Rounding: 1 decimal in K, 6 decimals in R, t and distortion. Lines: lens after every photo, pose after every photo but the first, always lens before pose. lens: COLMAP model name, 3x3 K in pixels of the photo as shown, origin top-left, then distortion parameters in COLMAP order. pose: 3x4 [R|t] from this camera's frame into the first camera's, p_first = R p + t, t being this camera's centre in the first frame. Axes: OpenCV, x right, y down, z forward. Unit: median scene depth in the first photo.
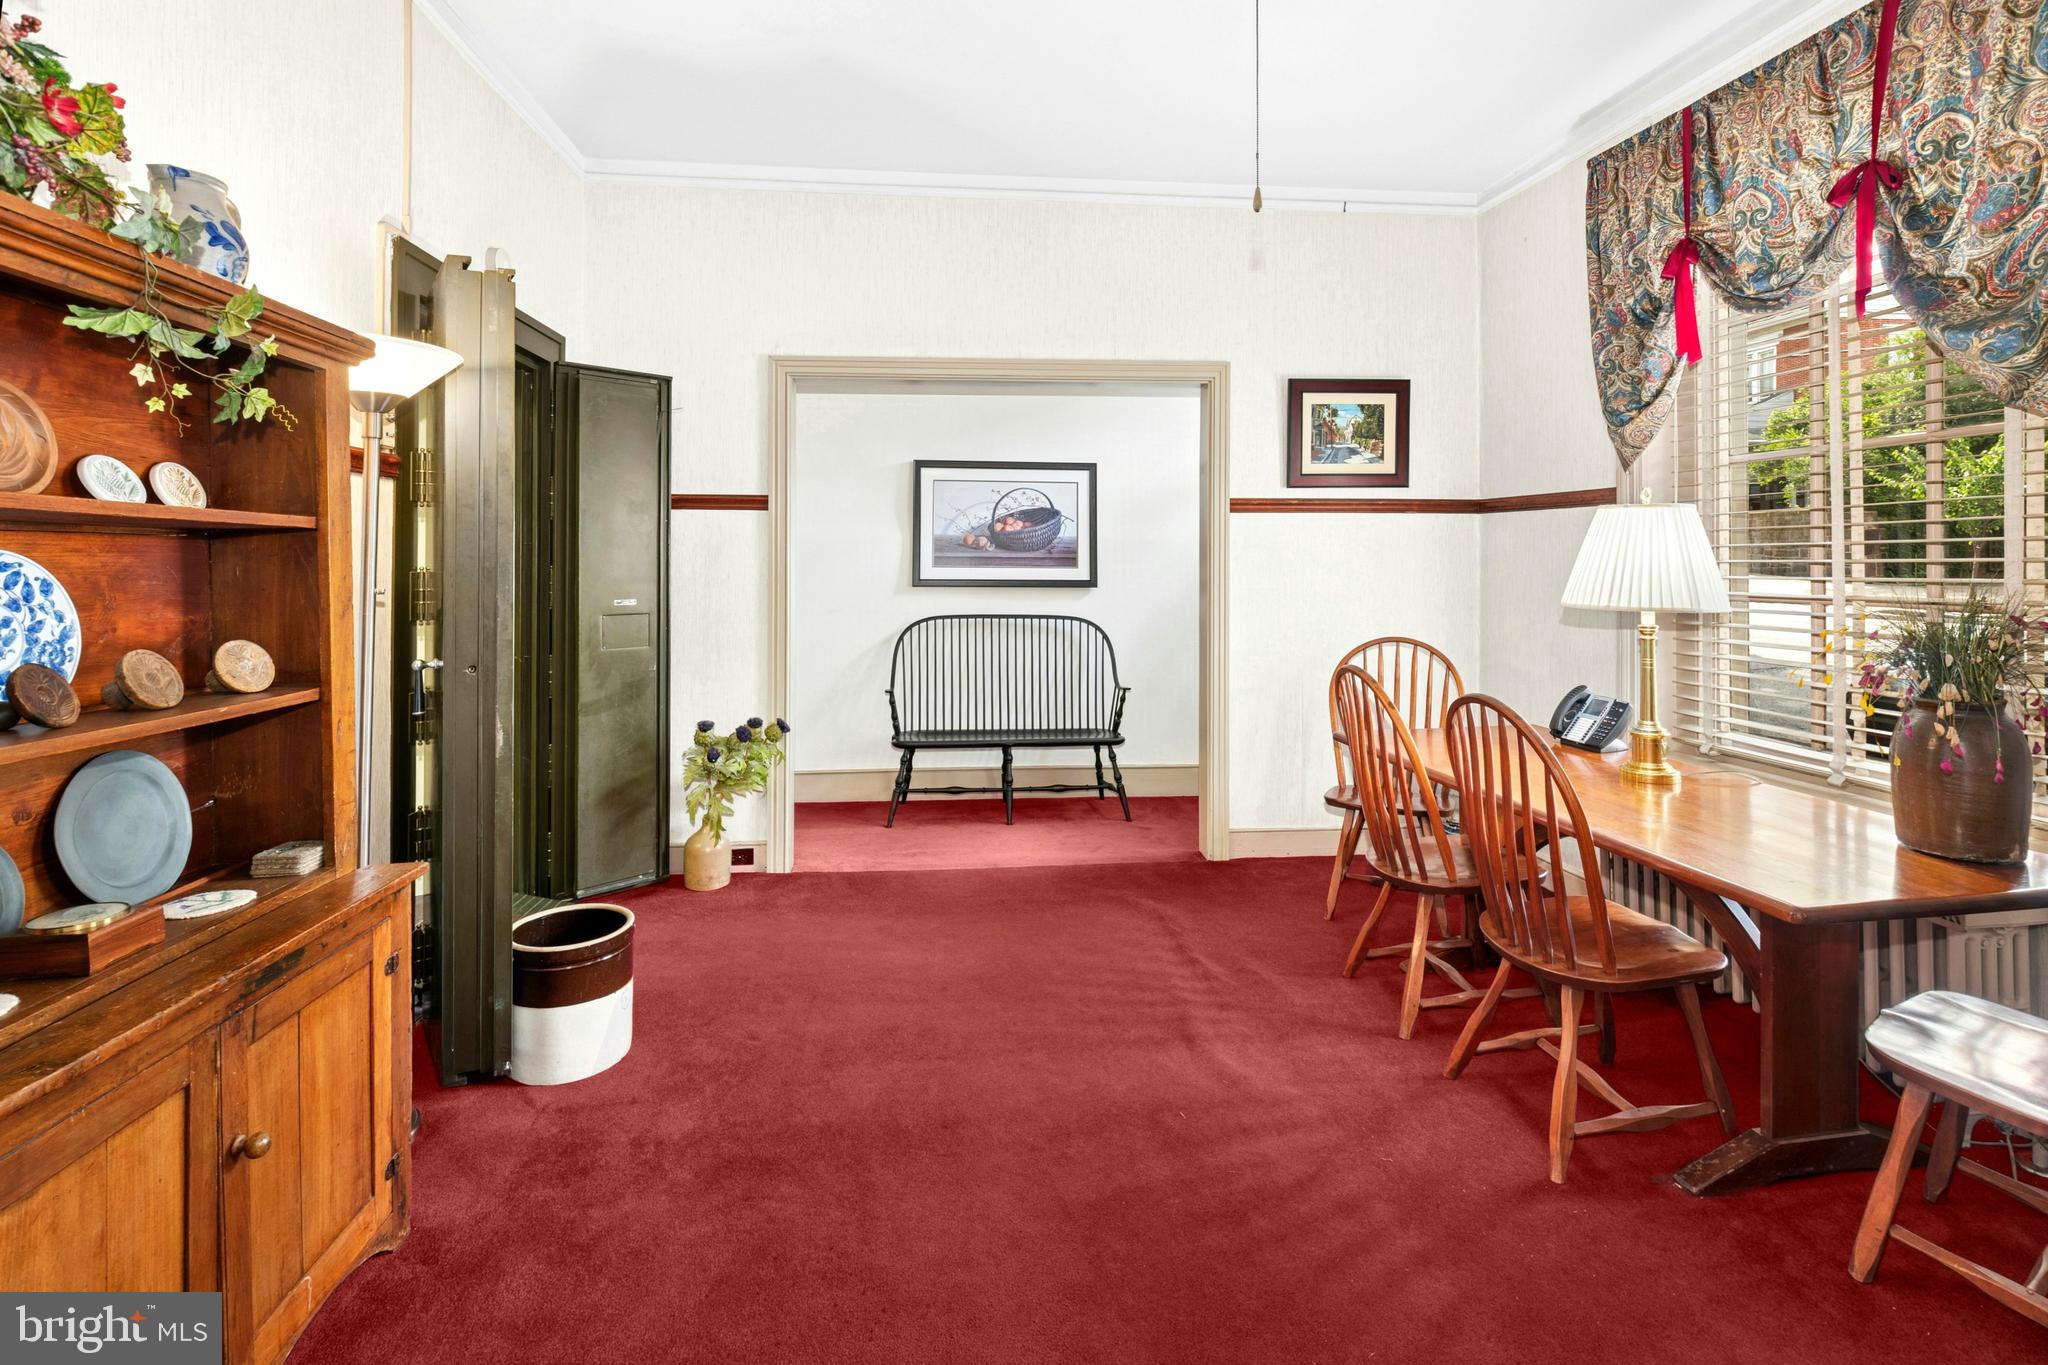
lens RADIAL K [[966.8, 0, 1036.9], [0, 966.8, 575.6], [0, 0, 1]] dist [0.001254, -0.000124]
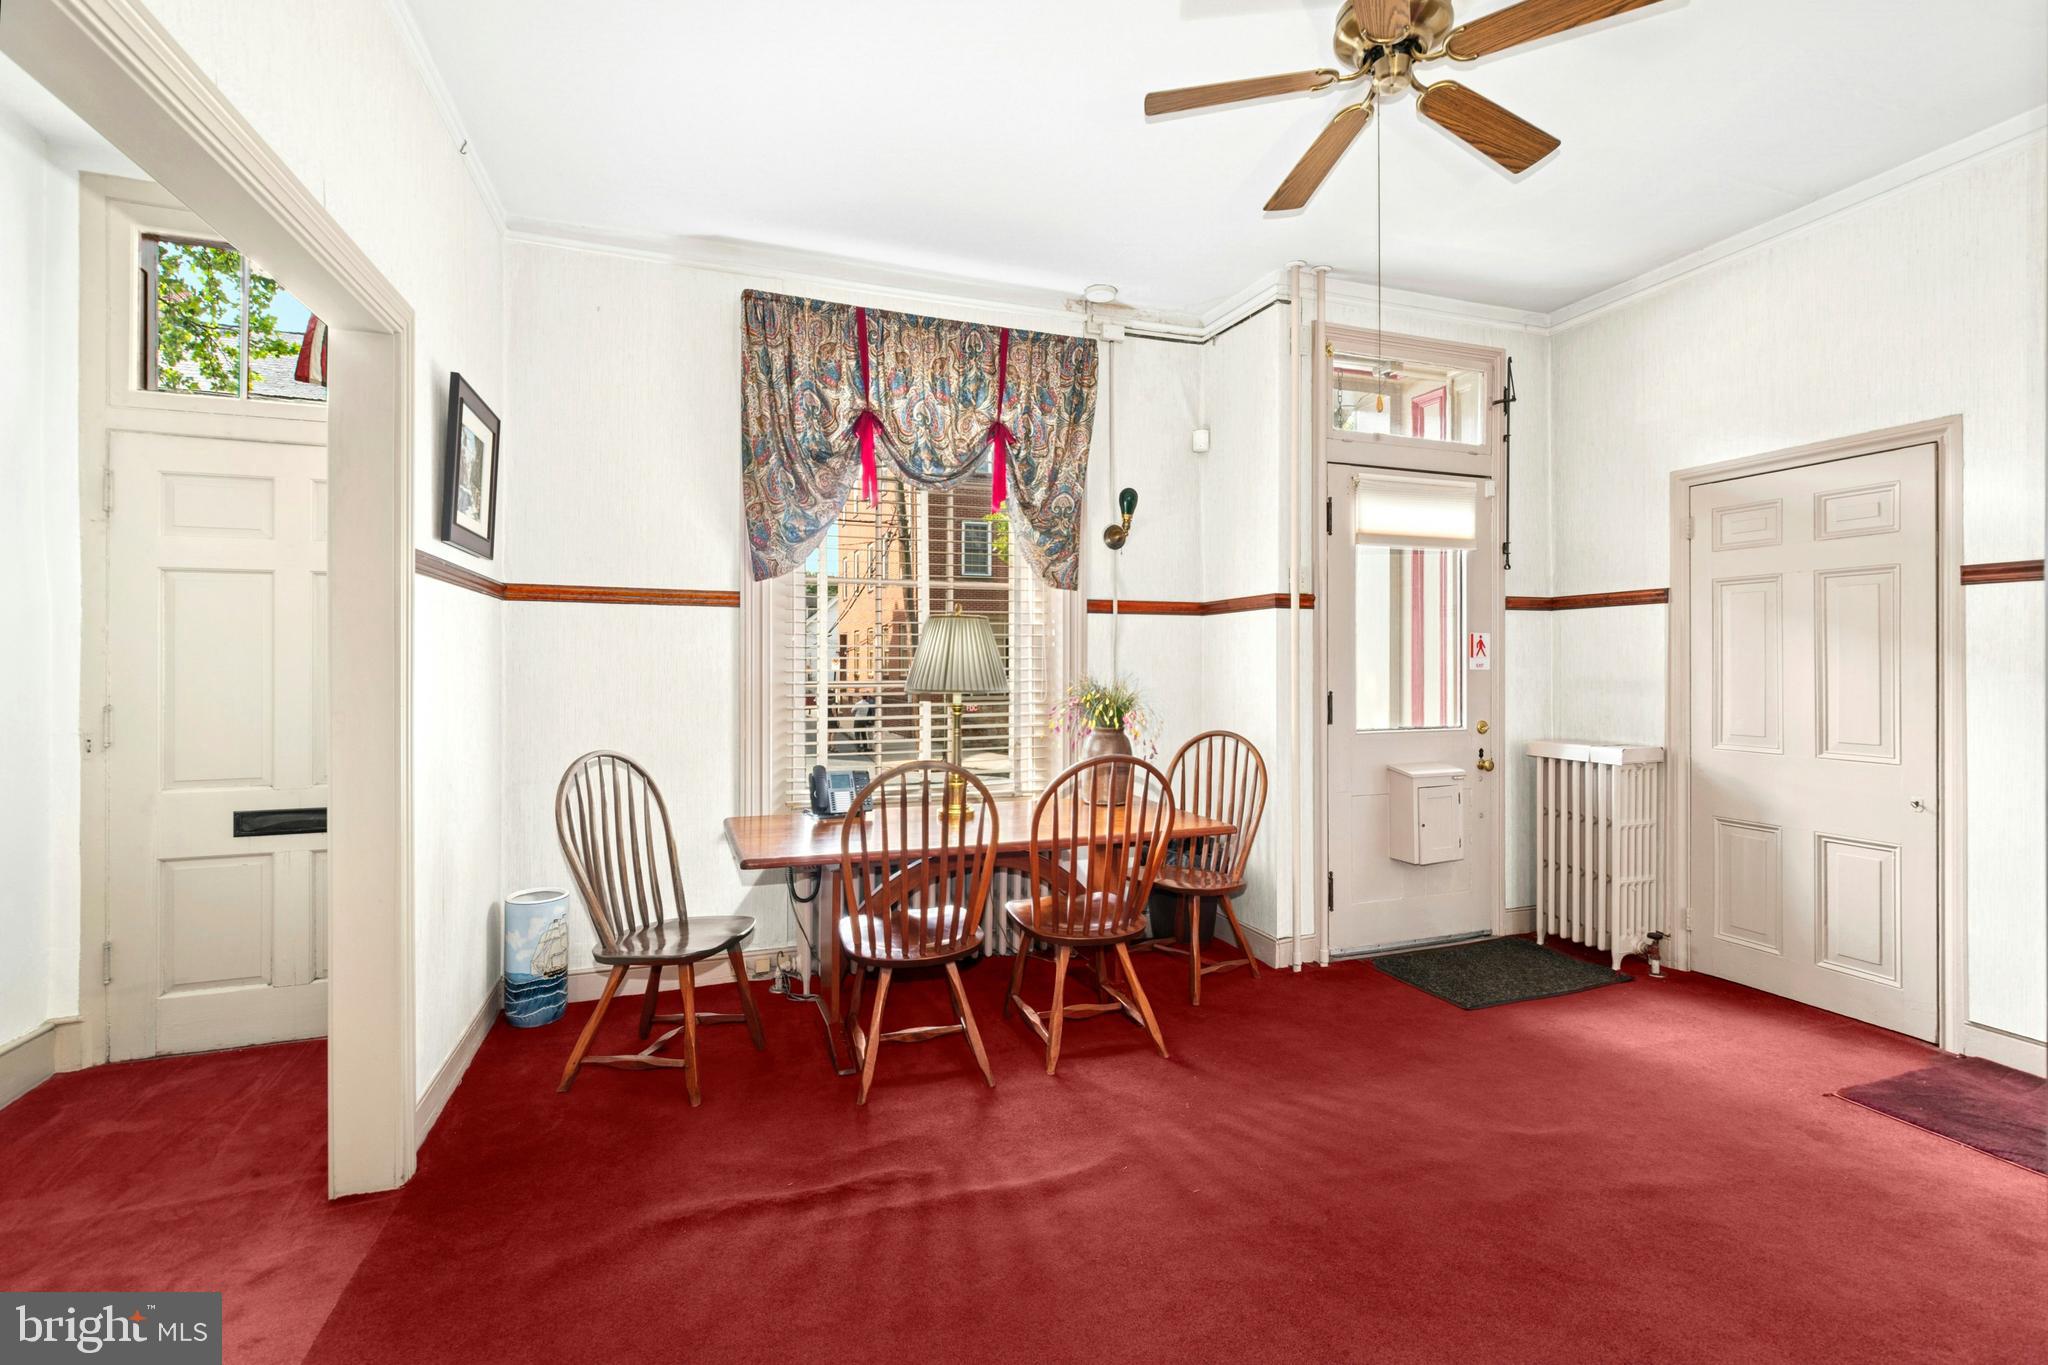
lens RADIAL K [[953.9, 0, 1024.0], [0, 953.9, 682.5], [0, 0, 1]] dist [-0.001399, -0.000105]
pose [[-0.183921, -0.006556, 0.982919, -0.736753], [0.001091, 0.999976, 0.006874, 0.007939], [-0.982940, 0.002337, -0.183910, 1.212862]]
